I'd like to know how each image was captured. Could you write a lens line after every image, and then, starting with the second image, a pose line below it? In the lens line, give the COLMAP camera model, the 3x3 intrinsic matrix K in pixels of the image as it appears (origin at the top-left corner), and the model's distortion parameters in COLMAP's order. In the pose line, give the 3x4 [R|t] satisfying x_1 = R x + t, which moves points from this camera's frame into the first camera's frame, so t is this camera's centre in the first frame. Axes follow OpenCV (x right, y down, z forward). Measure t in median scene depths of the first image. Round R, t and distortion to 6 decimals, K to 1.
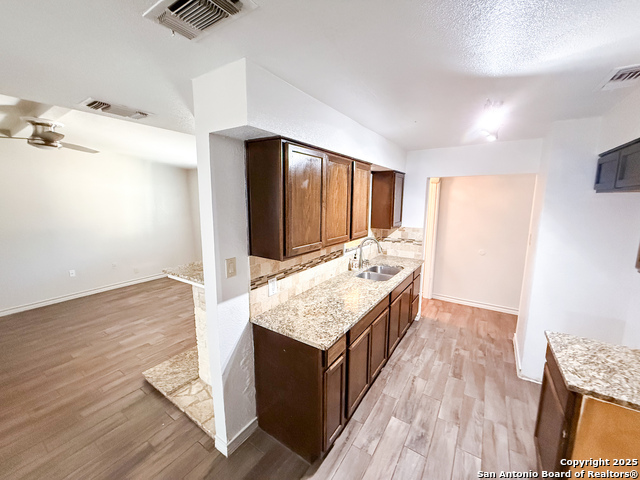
lens RADIAL K [[255.3, 0, 318.6], [0, 255.3, 240.2], [0, 0, 1]] dist [-0.001331, 0.000399]
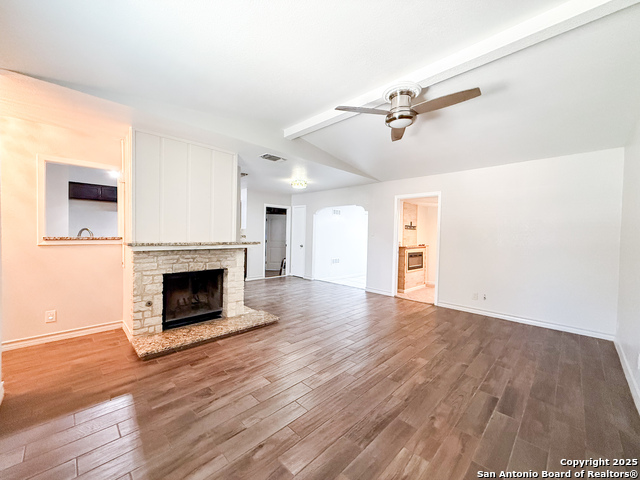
lens RADIAL K [[255.3, 0, 319.2], [0, 255.3, 239.8], [0, 0, 1]] dist [-0.001331, 0.000399]
pose [[-0.981473, -0.031493, 0.188992, -1.330407], [0.003562, 0.983229, 0.182340, -0.211787], [-0.191565, 0.179635, -0.964901, 2.588317]]
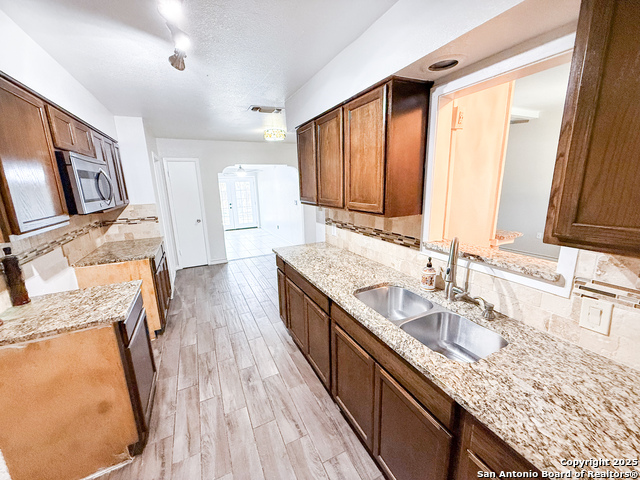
lens RADIAL K [[255.3, 0, 317.6], [0, 255.3, 240.1], [0, 0, 1]] dist [-0.001331, 0.000399]
pose [[-0.502738, 0.202129, -0.840475, 0.919152], [-0.112733, 0.948645, 0.295575, -0.143099], [0.857057, 0.243345, -0.454133, 1.391808]]
